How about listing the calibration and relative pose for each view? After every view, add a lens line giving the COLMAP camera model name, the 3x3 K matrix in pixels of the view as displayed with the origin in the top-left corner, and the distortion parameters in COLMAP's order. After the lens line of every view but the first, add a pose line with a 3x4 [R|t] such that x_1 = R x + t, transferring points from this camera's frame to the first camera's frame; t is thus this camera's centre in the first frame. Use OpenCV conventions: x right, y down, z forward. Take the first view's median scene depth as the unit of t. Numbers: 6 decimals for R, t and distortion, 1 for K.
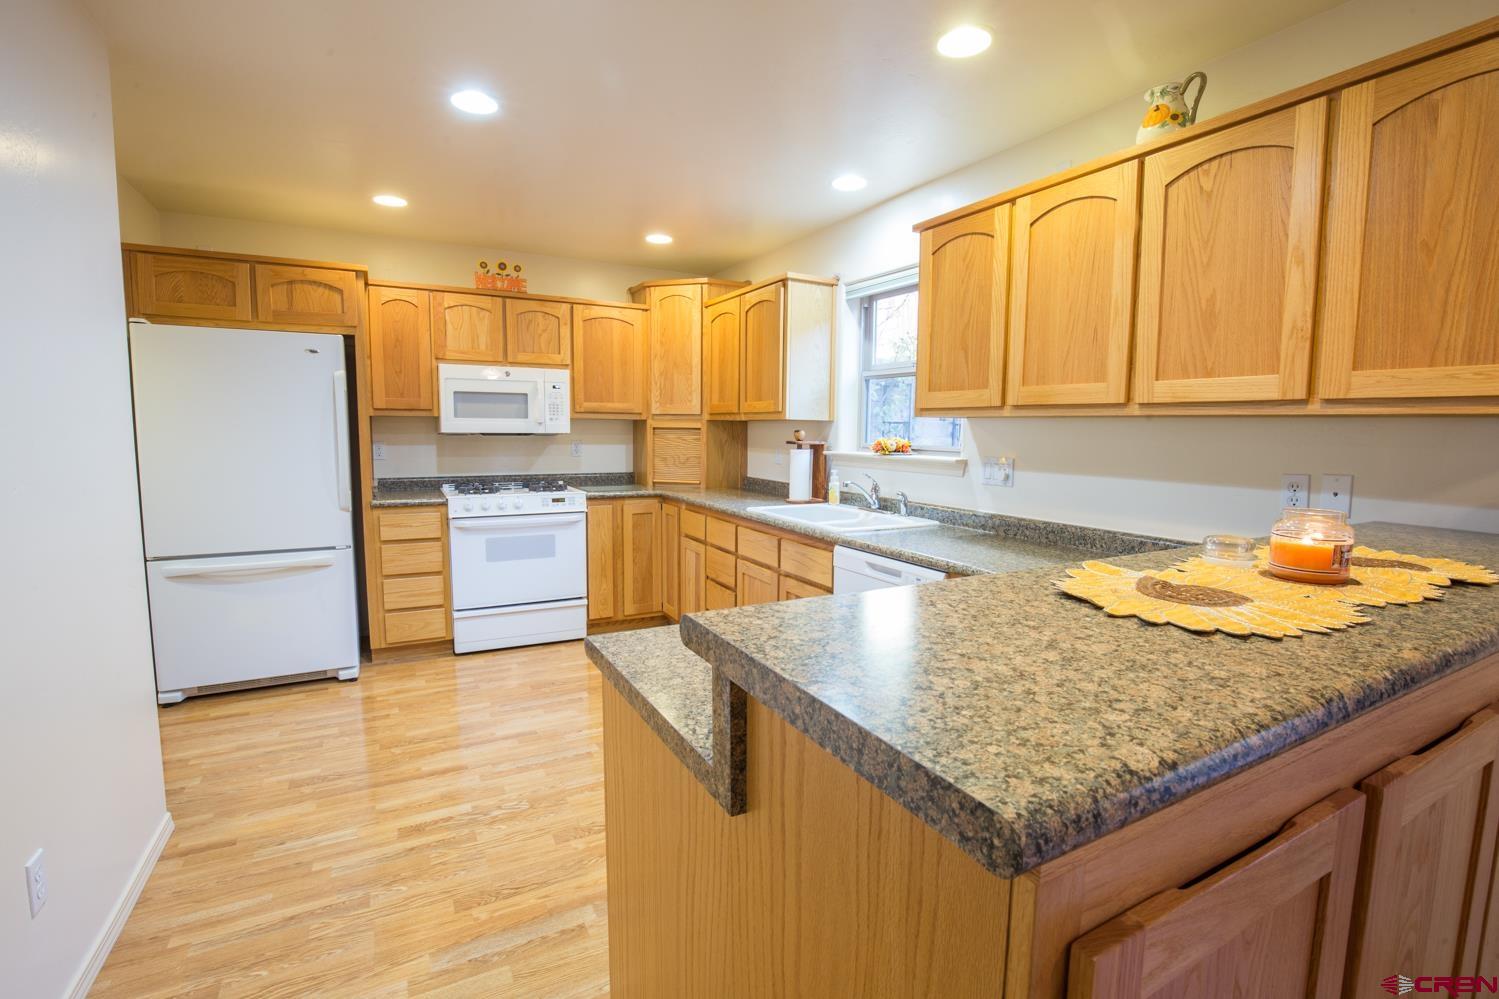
lens RADIAL K [[689.5, 0, 749.5], [0, 689.5, 499.5], [0, 0, 1]] dist [-0.036784, 0.007989]
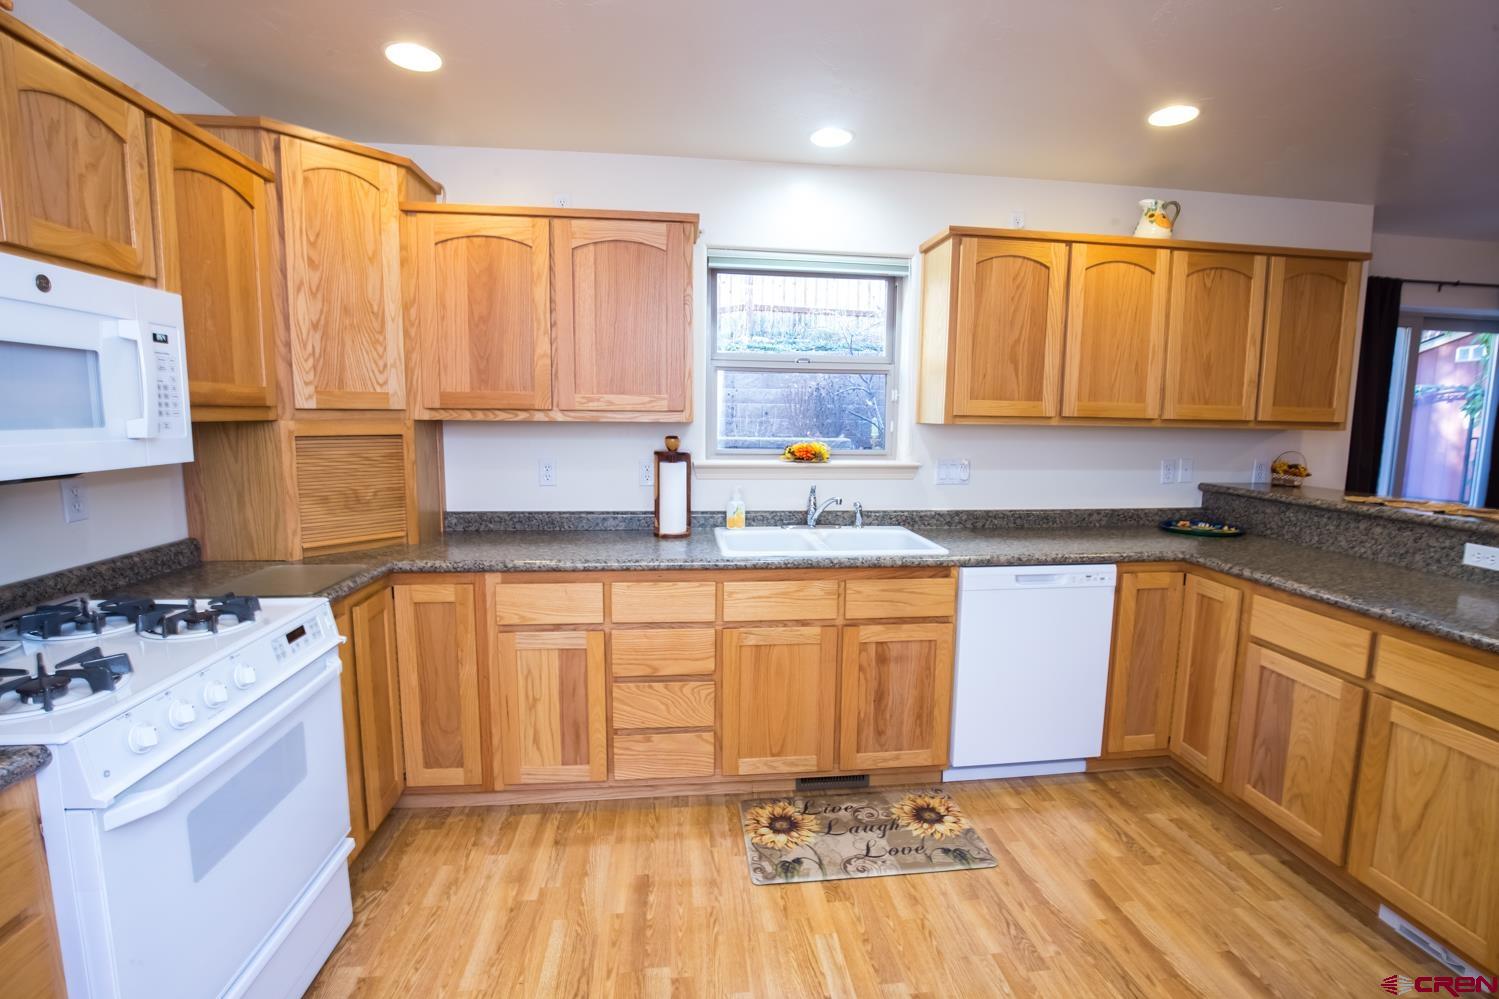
lens RADIAL K [[689.5, 0, 749.5], [0, 689.5, 499.5], [0, 0, 1]] dist [-0.036784, 0.007989]
pose [[0.362292, -0.120739, 0.924211, -0.691324], [0.089370, 0.991506, 0.094497, -0.115184], [-0.927770, 0.048361, 0.370005, 0.794863]]
